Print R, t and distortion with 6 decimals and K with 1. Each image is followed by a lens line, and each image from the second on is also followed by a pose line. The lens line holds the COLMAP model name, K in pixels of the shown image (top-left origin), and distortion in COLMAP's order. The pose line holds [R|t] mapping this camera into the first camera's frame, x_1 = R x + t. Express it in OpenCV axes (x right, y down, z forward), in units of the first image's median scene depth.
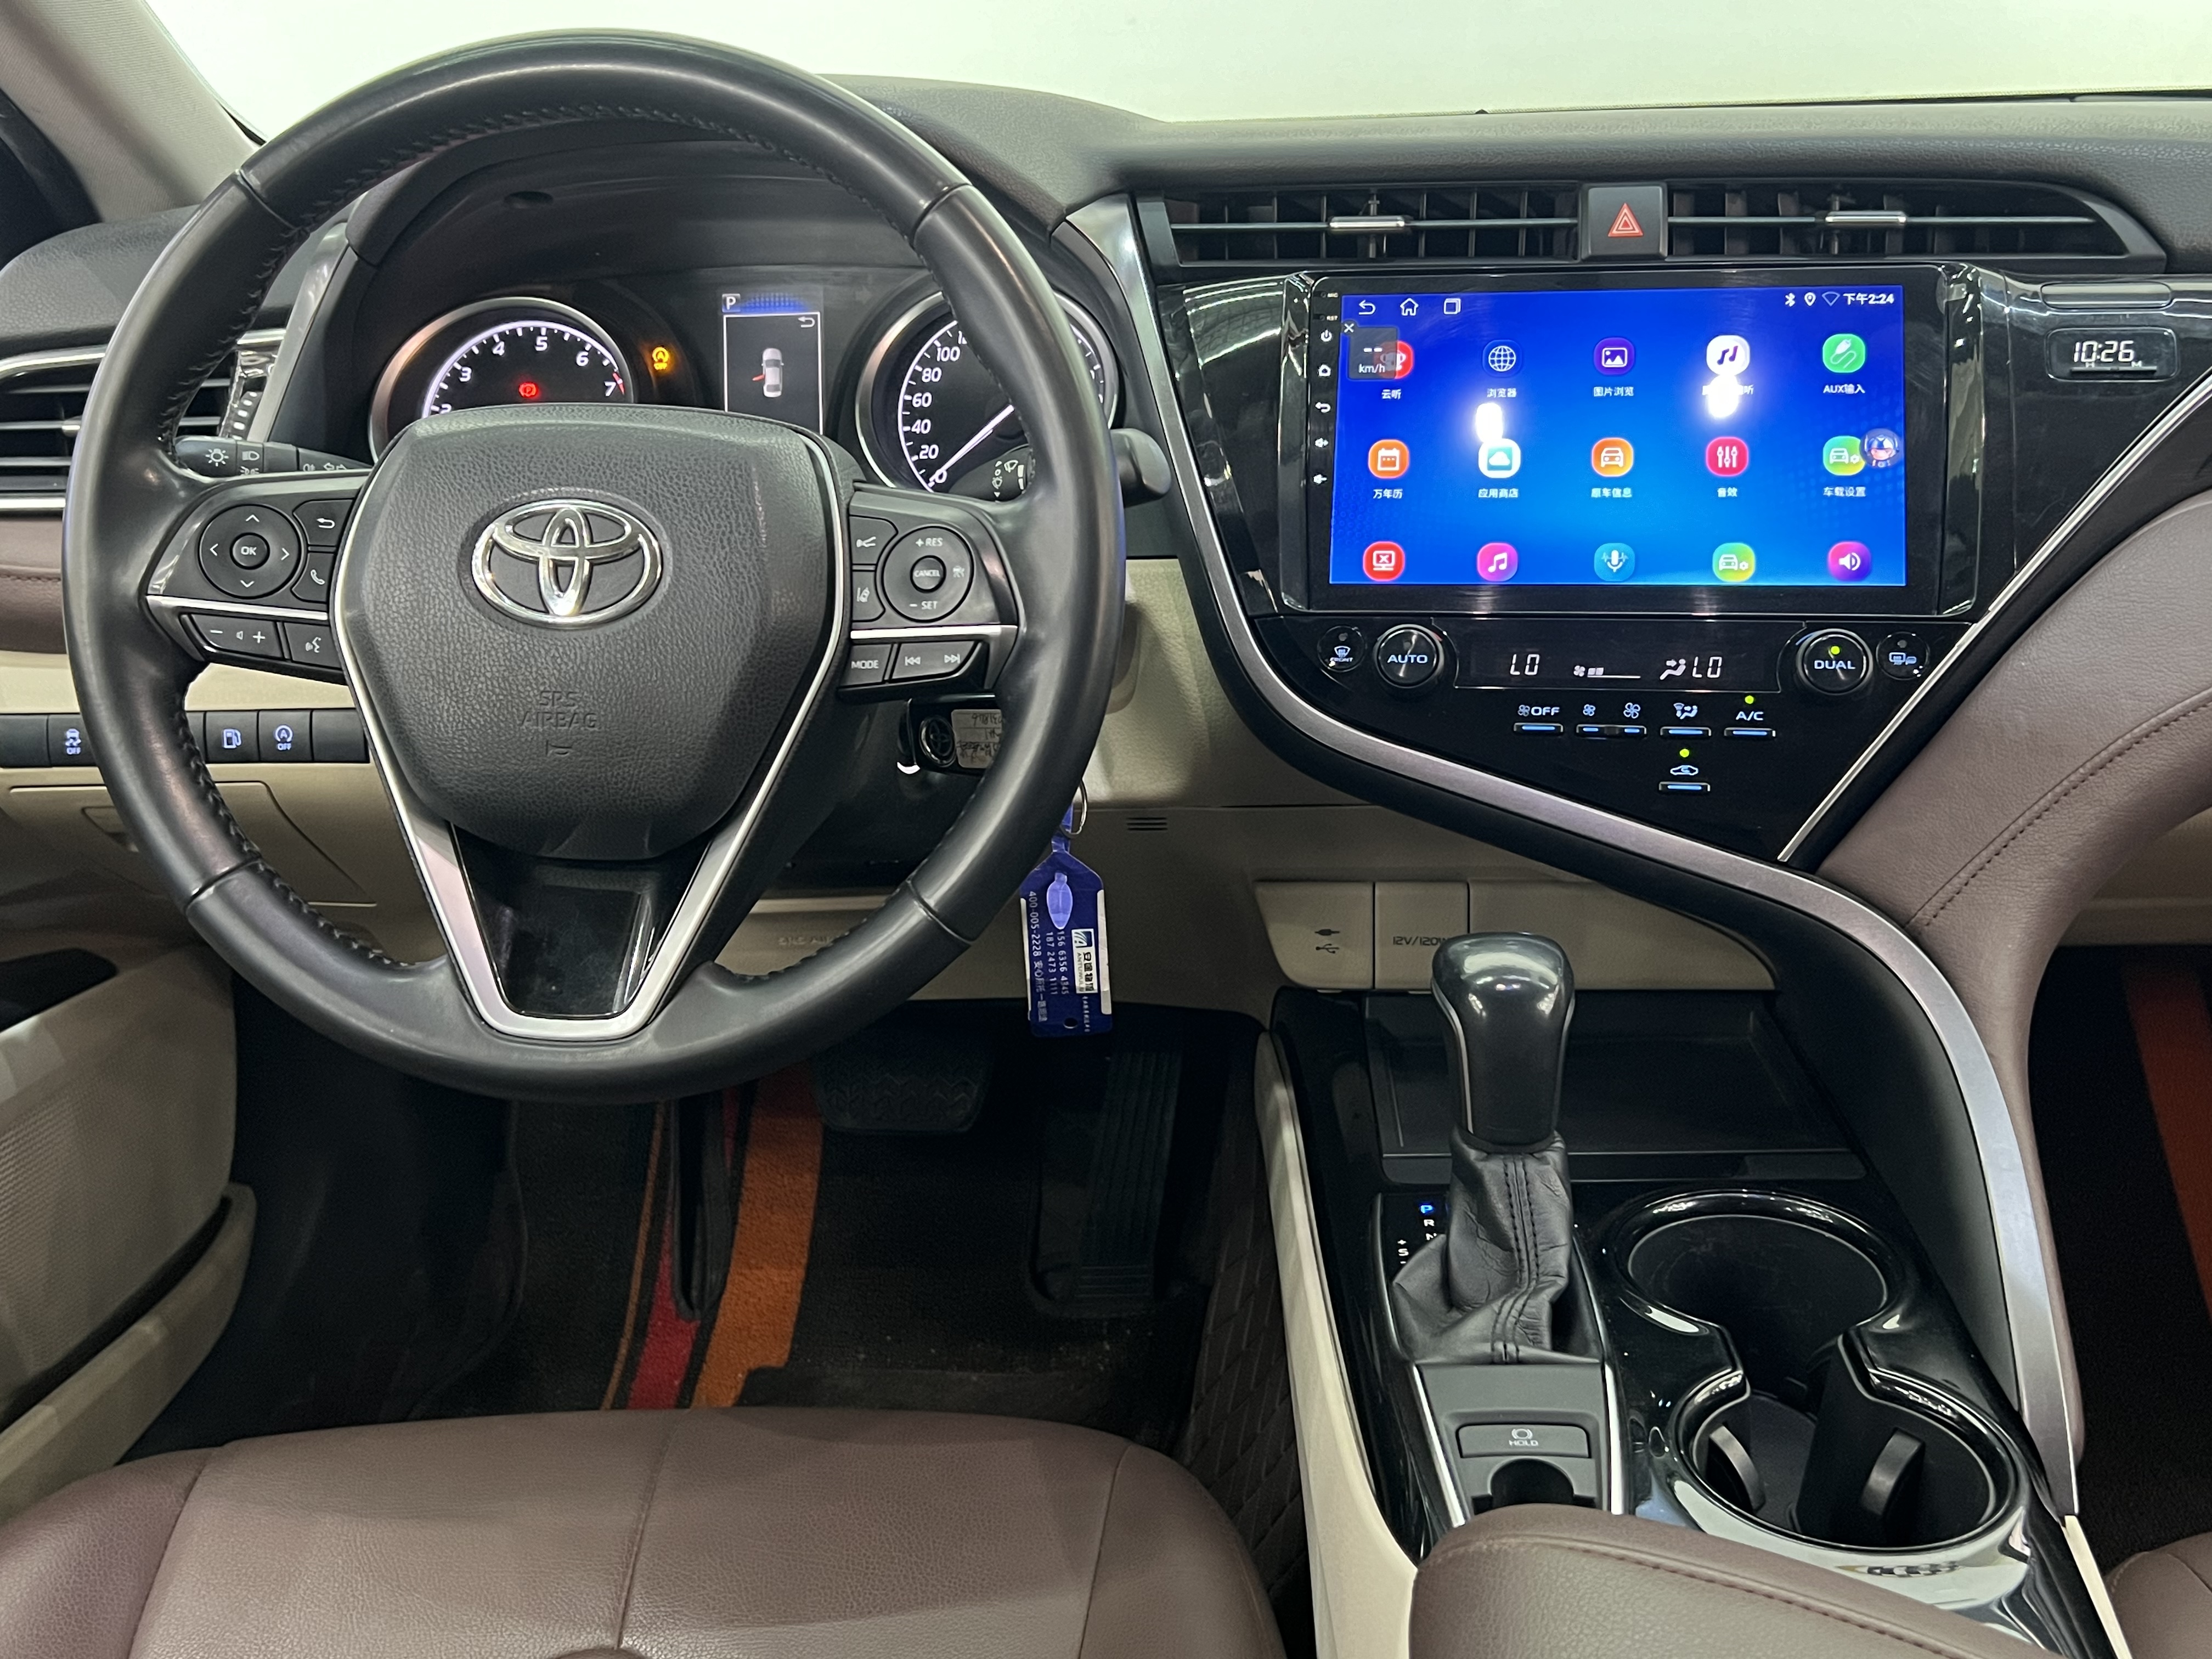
lens RADIAL K [[2173.9, 0, 1127.7], [0, 2173.9, 817.3], [0, 0, 1]] dist [0.043140, 0.000000]
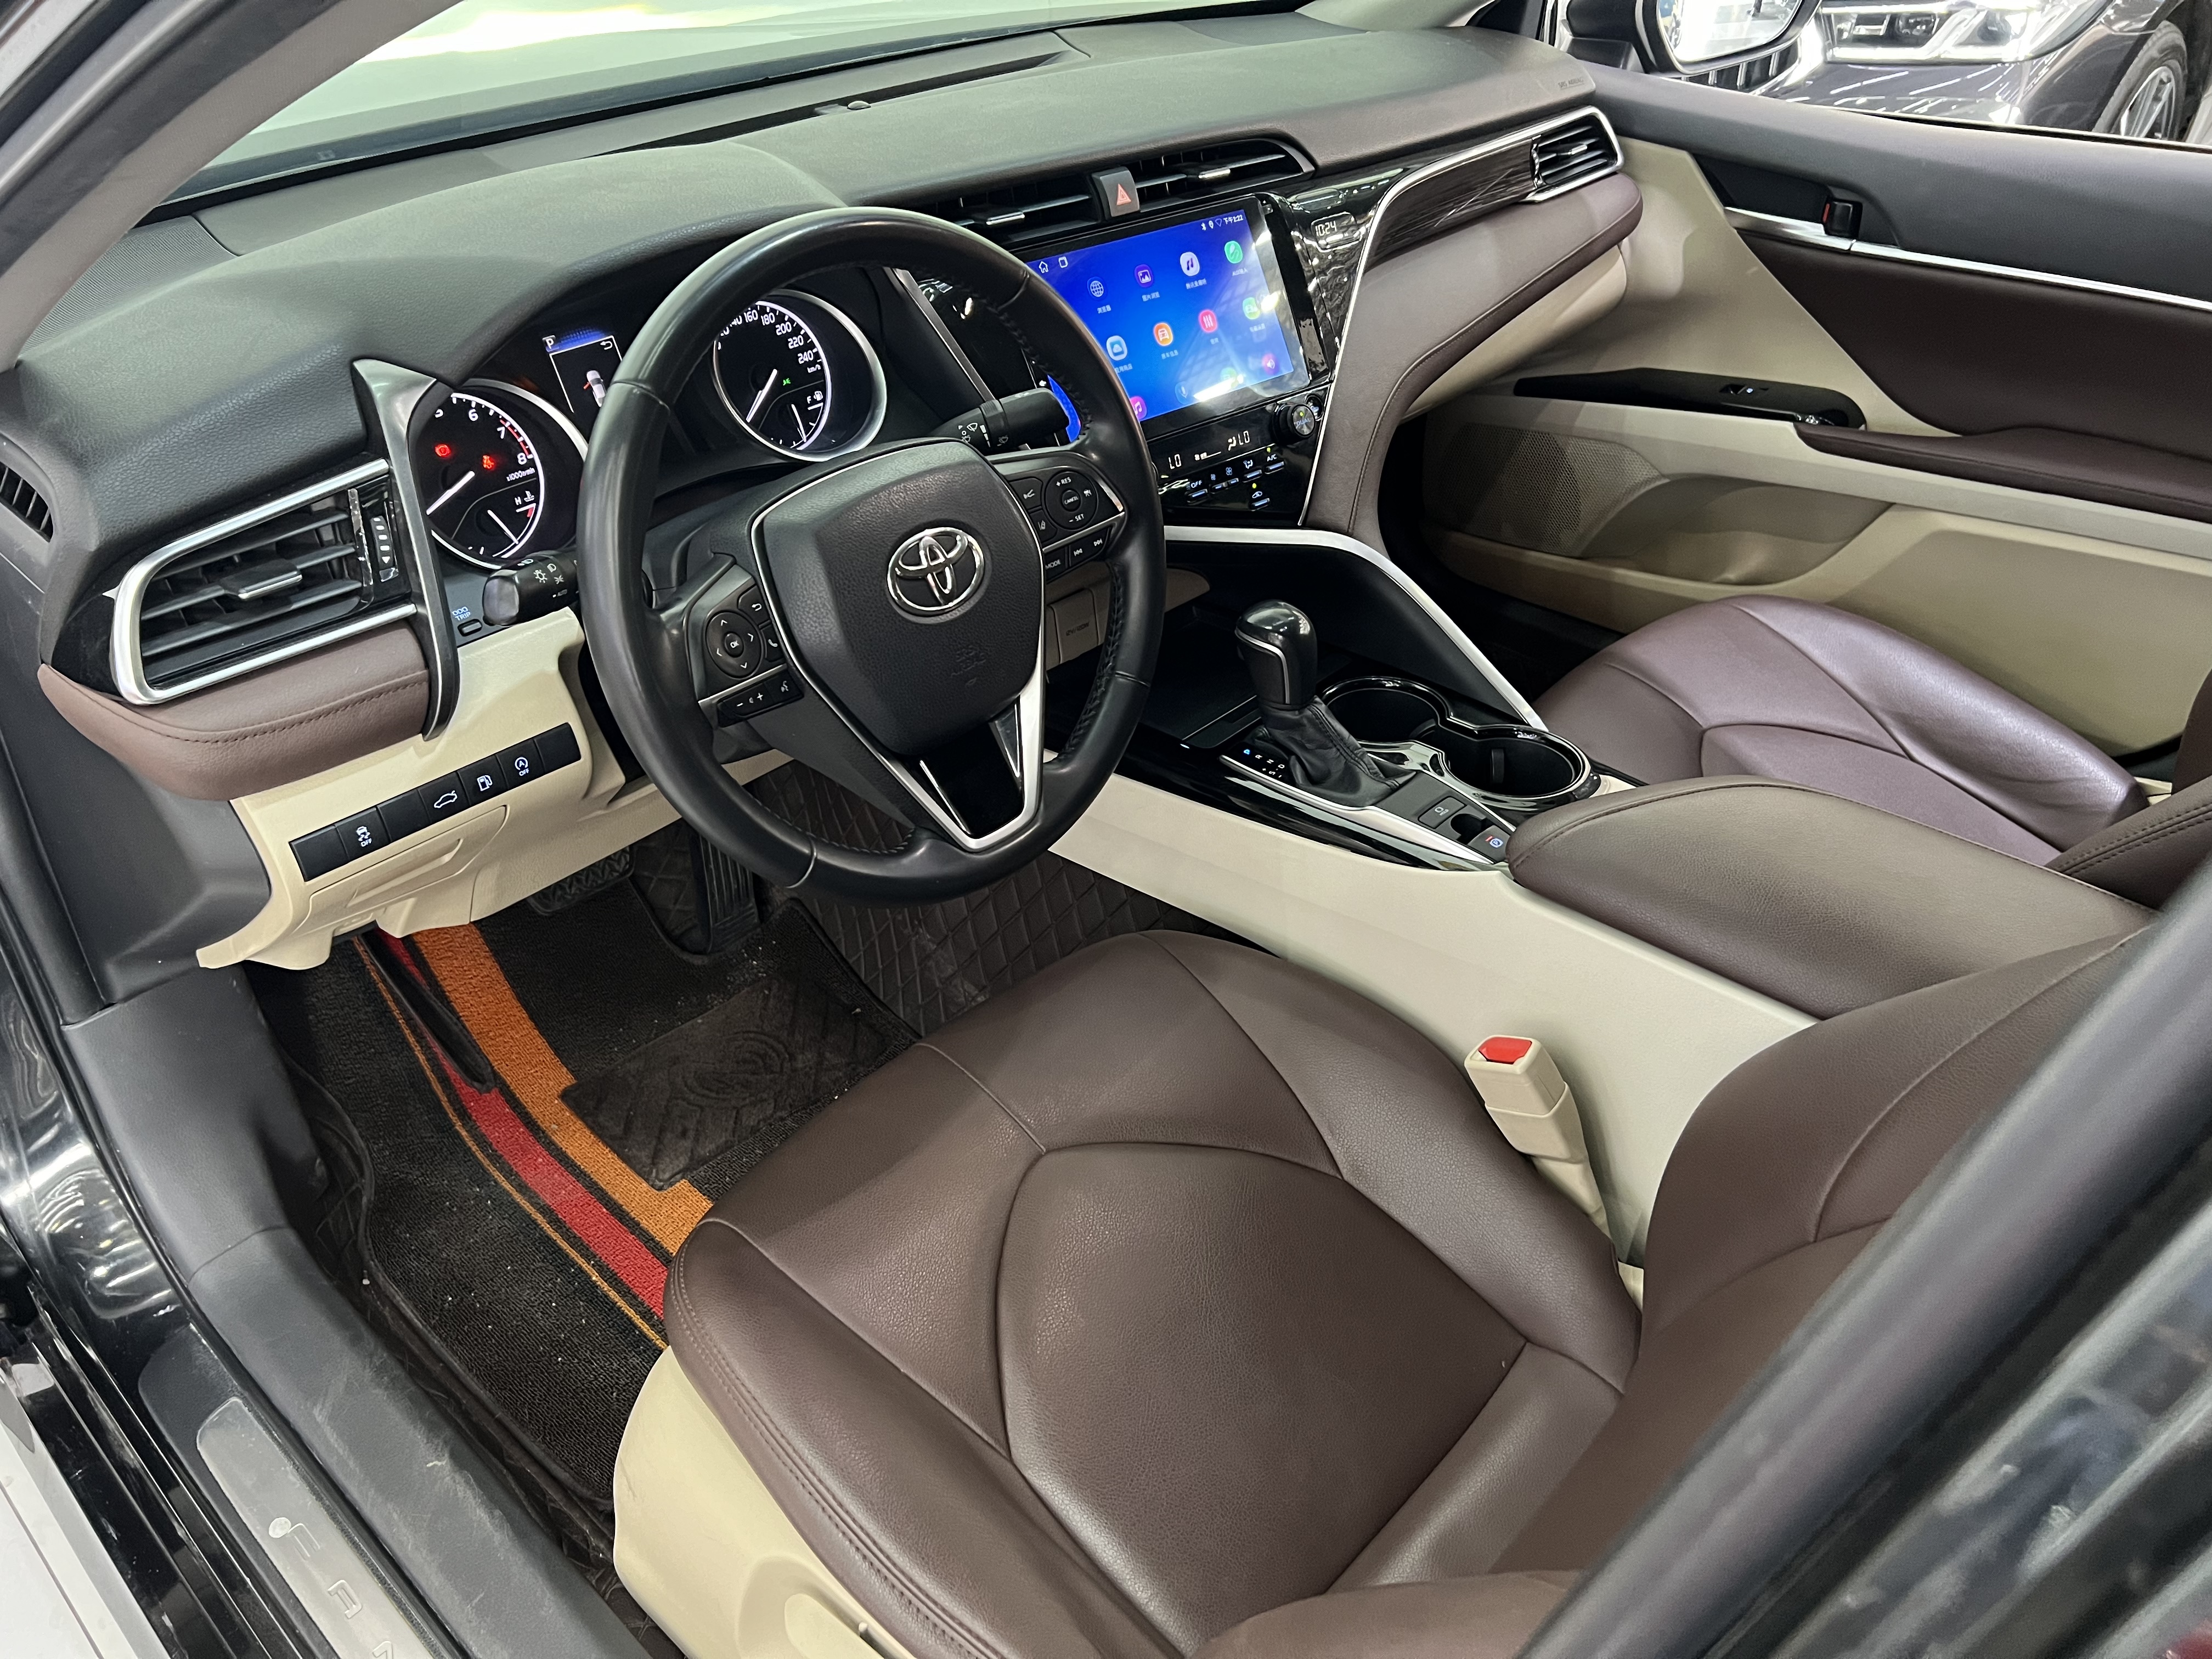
lens RADIAL K [[1677.1, 0, 1118.3], [0, 1677.1, 826.0], [0, 0, 1]] dist [0.022270, -0.030416]
pose [[0.653366, -0.408703, 0.637240, -0.846057], [0.238425, 0.910004, 0.339185, -0.273025], [-0.718516, -0.069678, 0.692011, 0.037830]]
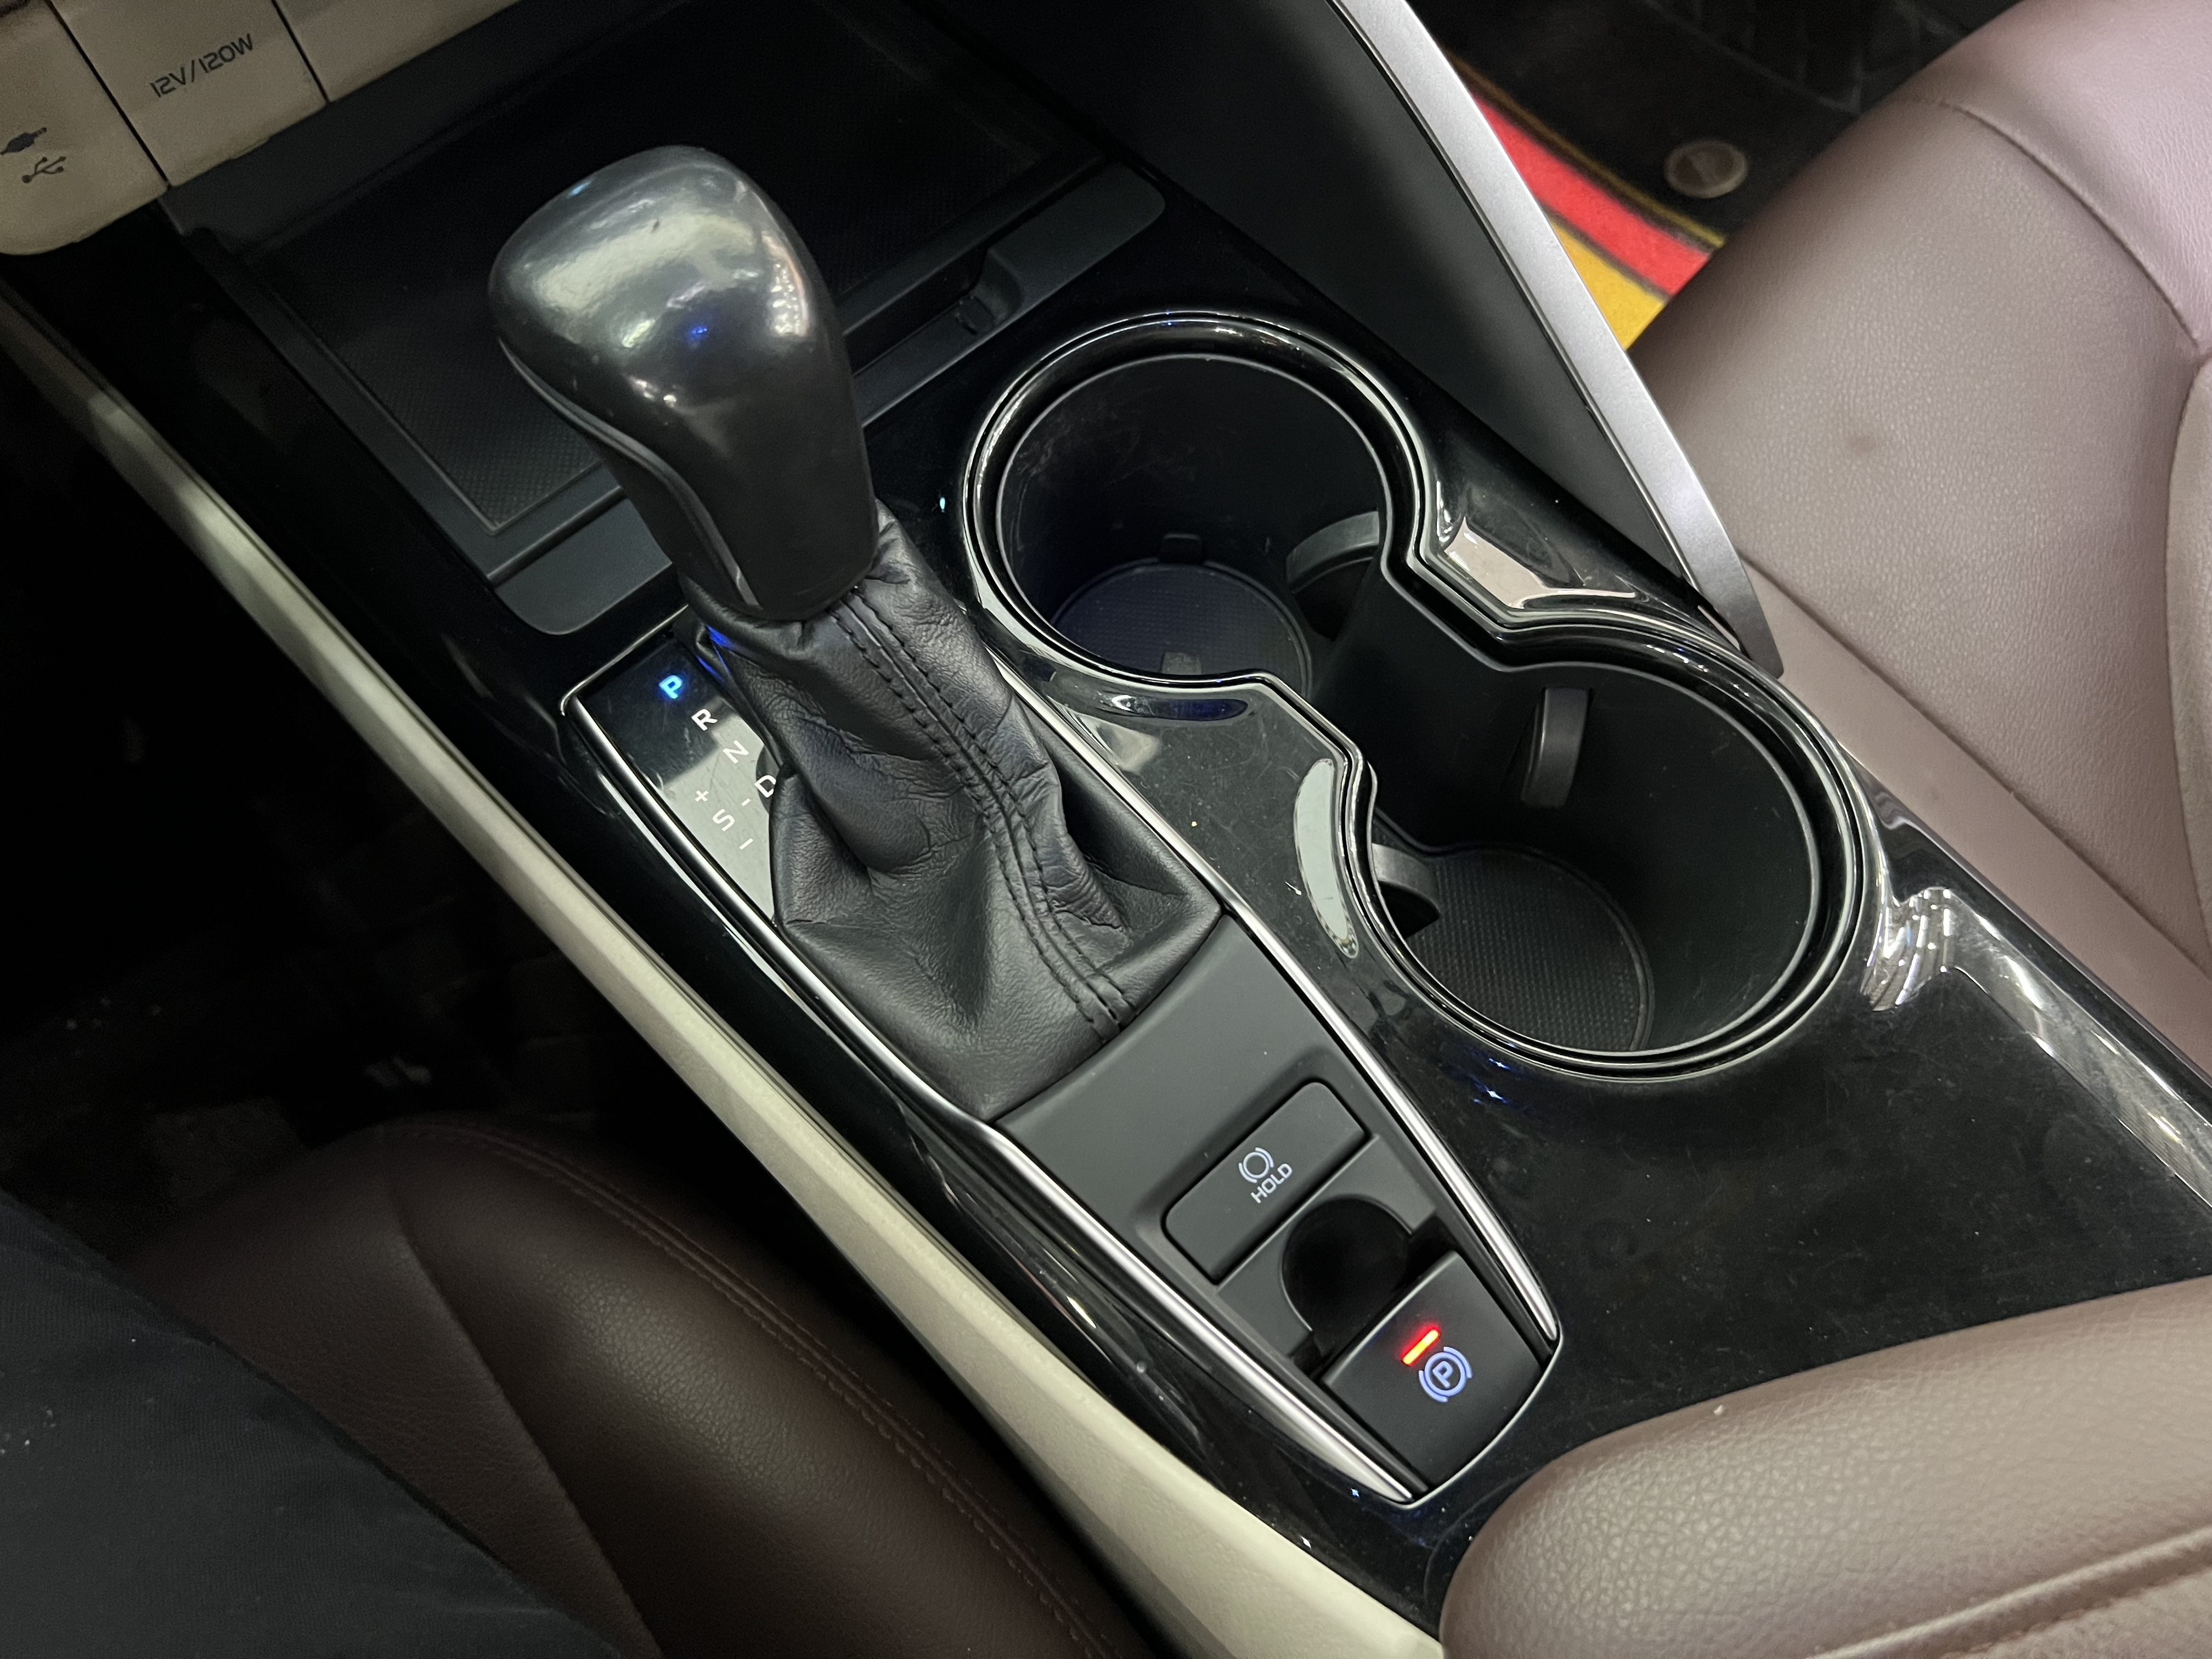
lens RADIAL K [[1677.1, 0, 1111.5], [0, 1677.1, 821.8], [0, 0, 1]] dist [0.022270, -0.030416]
pose [[0.703719, -0.626830, 0.334460, 0.046097], [0.209043, 0.632592, 0.745740, -0.087555], [-0.679029, -0.454875, 0.576201, 0.608795]]
